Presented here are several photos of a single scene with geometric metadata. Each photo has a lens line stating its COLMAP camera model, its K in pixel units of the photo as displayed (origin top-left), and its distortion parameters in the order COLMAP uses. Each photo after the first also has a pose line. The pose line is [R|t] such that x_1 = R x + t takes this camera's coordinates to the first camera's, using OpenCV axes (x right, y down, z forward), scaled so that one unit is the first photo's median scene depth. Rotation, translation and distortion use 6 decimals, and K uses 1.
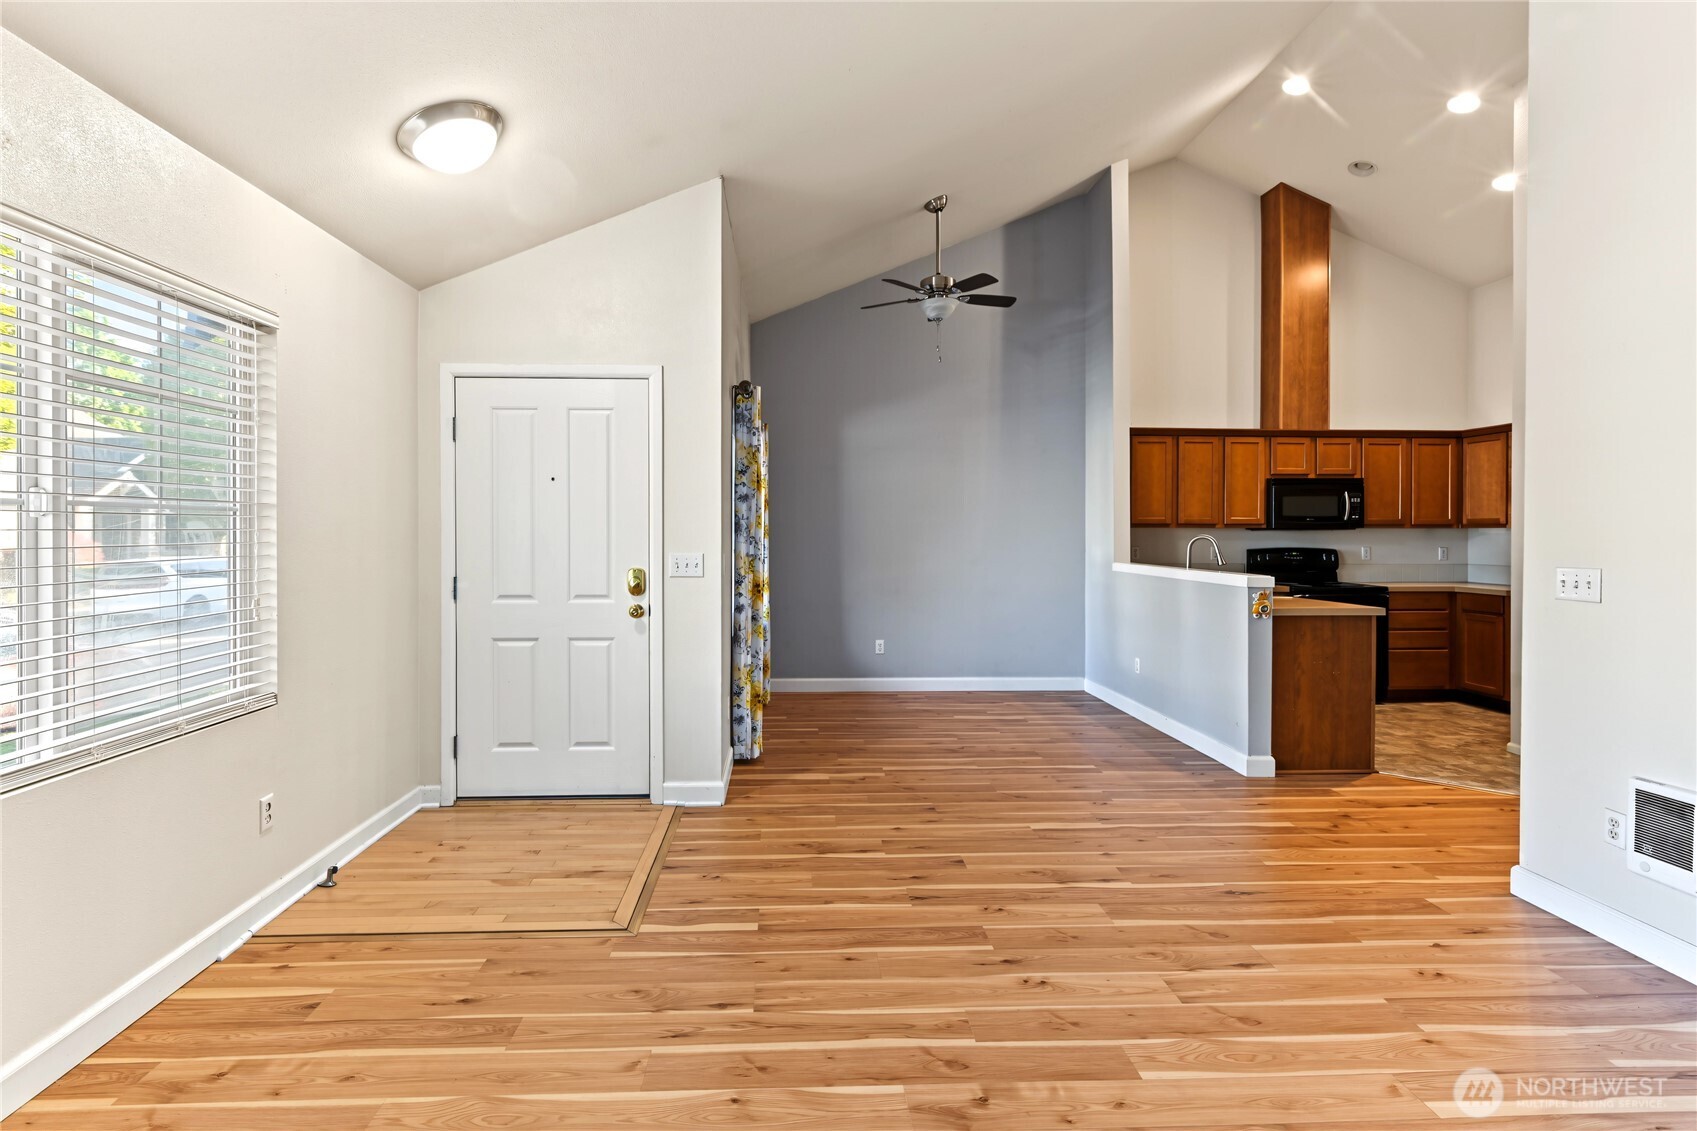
lens RADIAL K [[888.8, 0, 804.2], [0, 888.8, 534.3], [0, 0, 1]] dist [-0.000572, 0.000054]
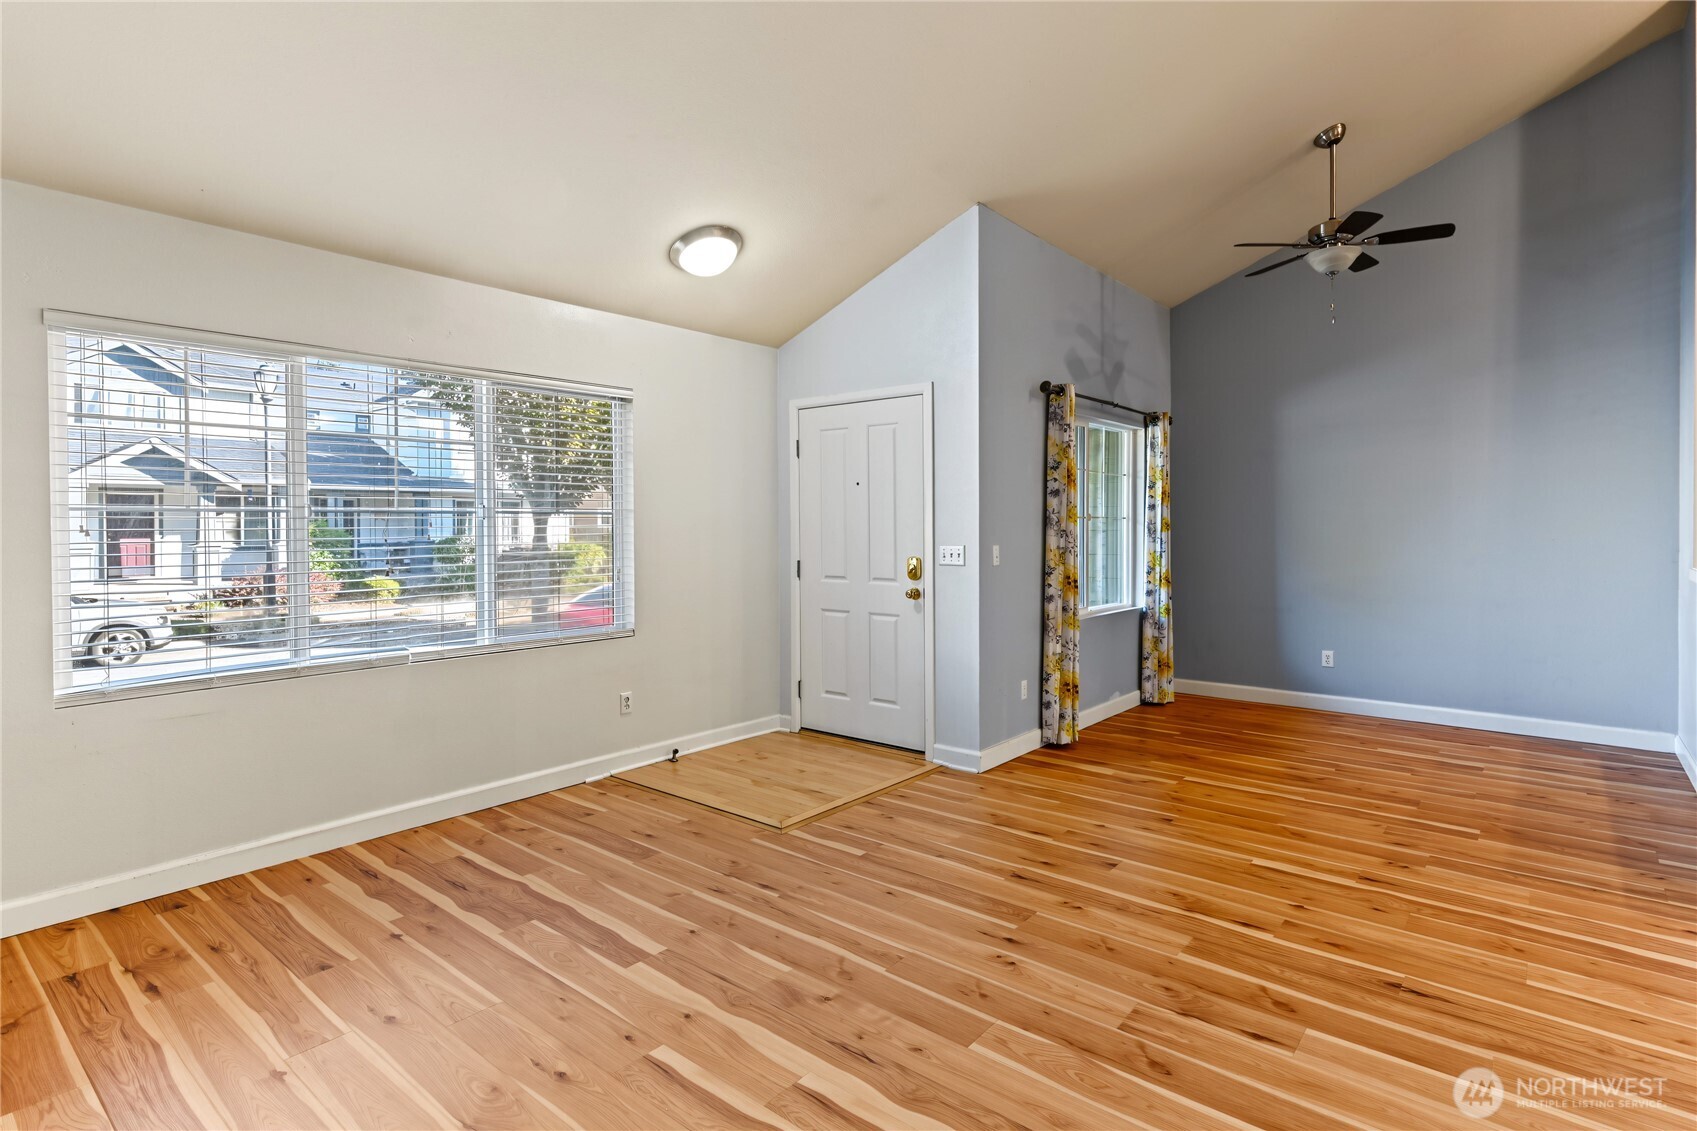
lens RADIAL K [[865.0, 0, 782.5], [0, 865.0, 532.1], [0, 0, 1]] dist [0.000781, 0.000246]
pose [[0.713833, 0.001496, -0.700314, 0.418385], [0.001995, 0.999989, 0.004170, 0.000186], [0.700313, -0.004374, 0.713823, 0.053974]]
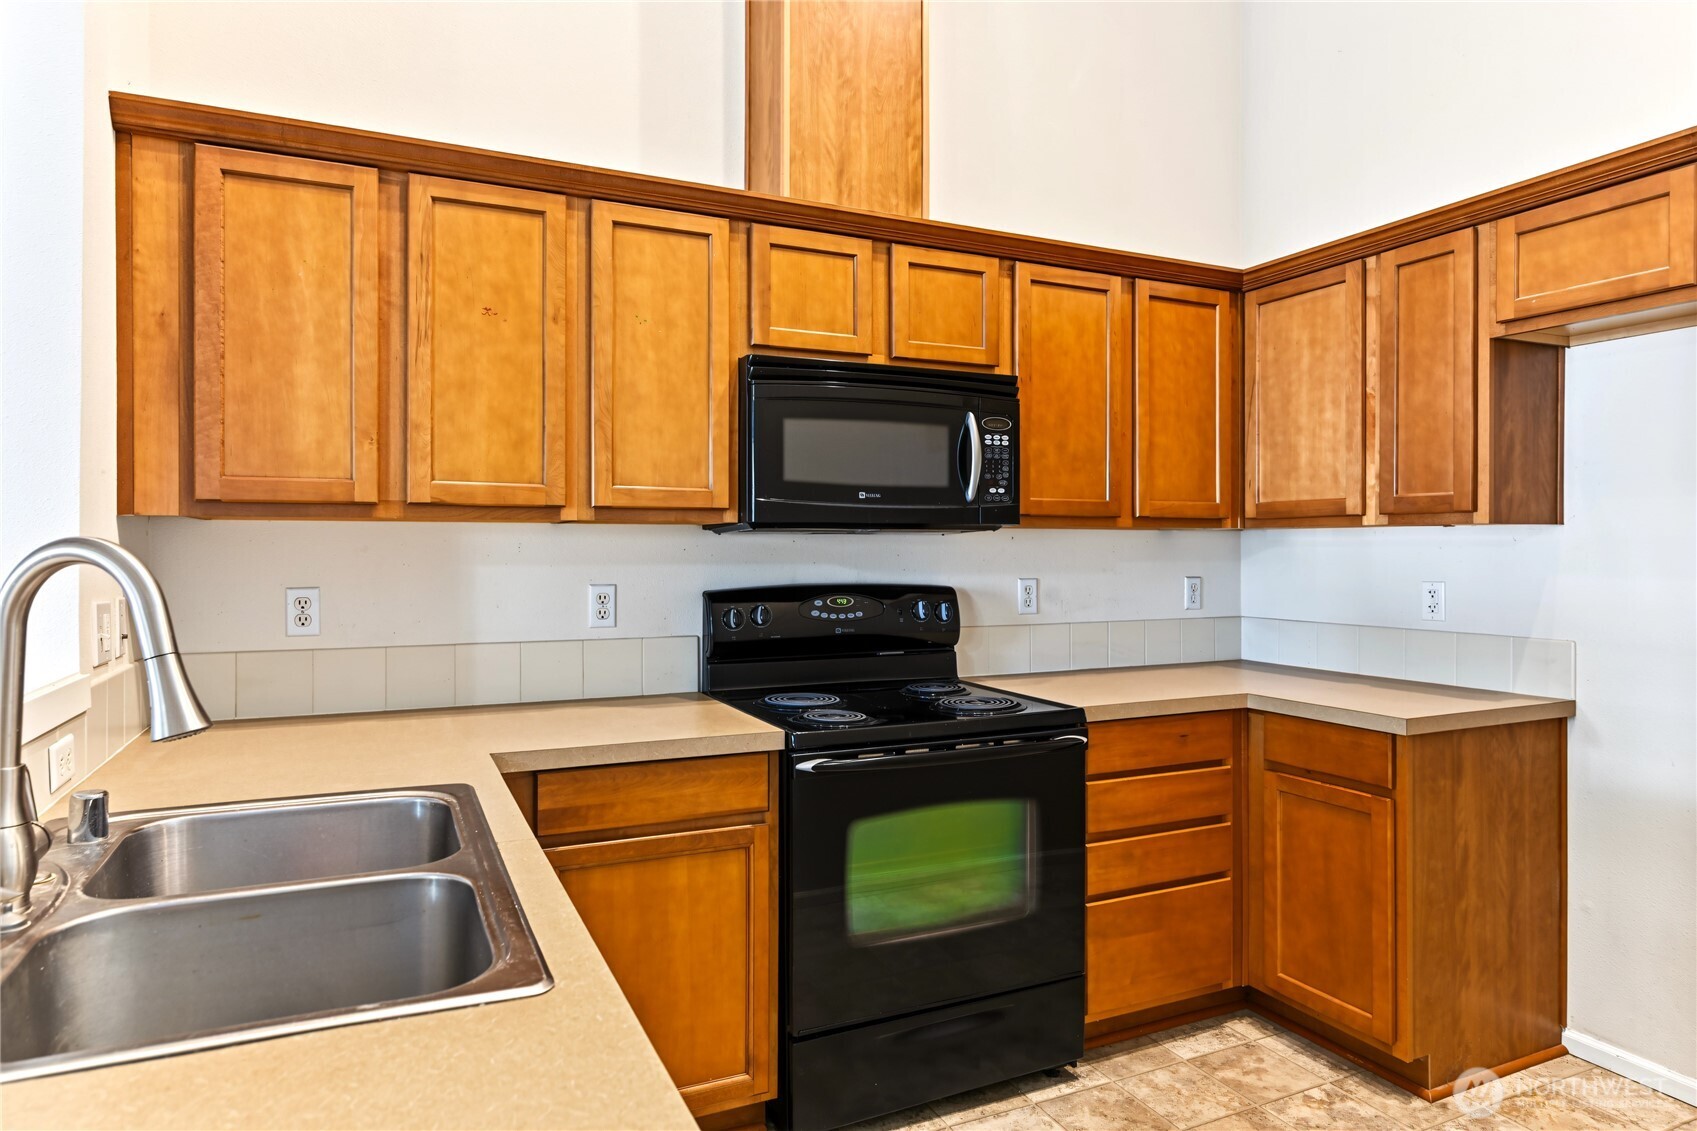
lens RADIAL K [[944.3, 0, 862.0], [0, 944.3, 550.6], [0, 0, 1]] dist [-0.001410, -0.001443]
pose [[0.933792, -0.002175, 0.357810, 0.615176], [0.001677, 0.999997, 0.001703, 0.002729], [-0.357813, -0.000991, 0.933793, 0.947360]]
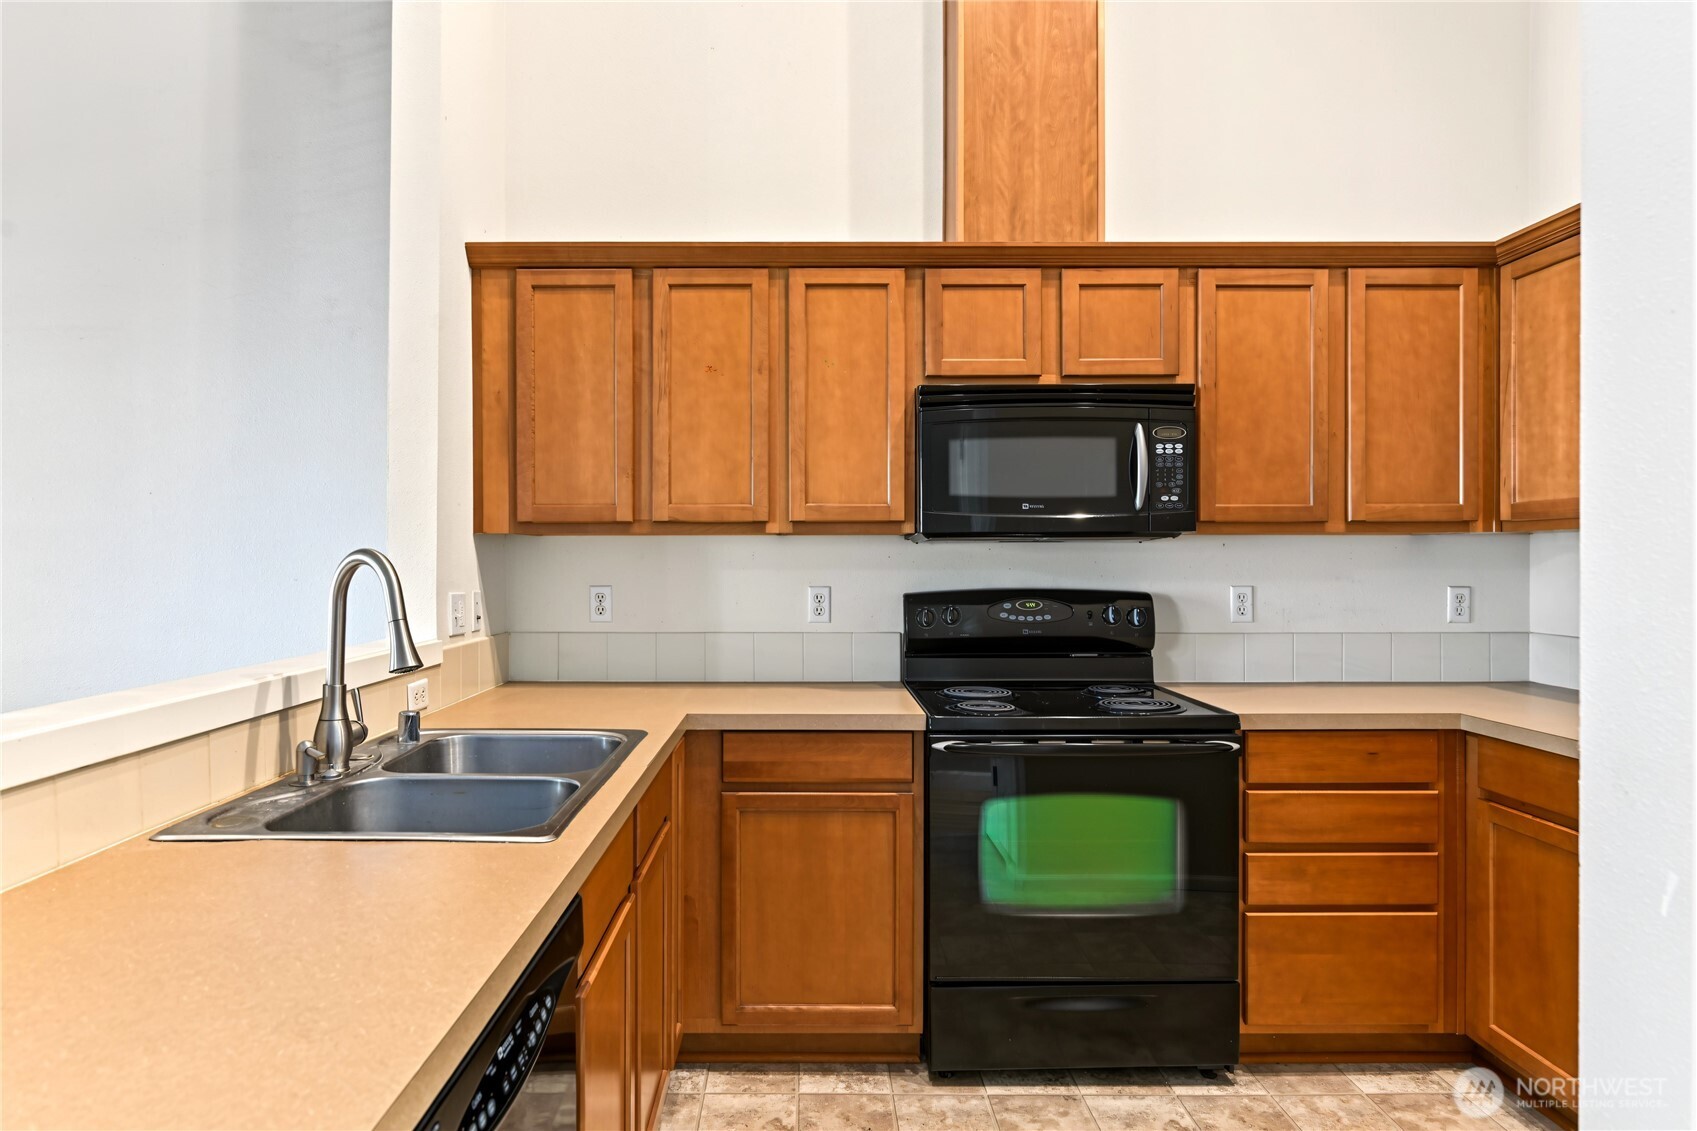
lens RADIAL K [[939.7, 0, 853.0], [0, 939.7, 563.1], [0, 0, 1]] dist [-0.002036, -0.000635]
pose [[0.998847, -0.003016, -0.047905, 0.711014], [0.003269, 0.999981, 0.005202, 0.003624], [0.047888, -0.005352, 0.998838, 0.877103]]
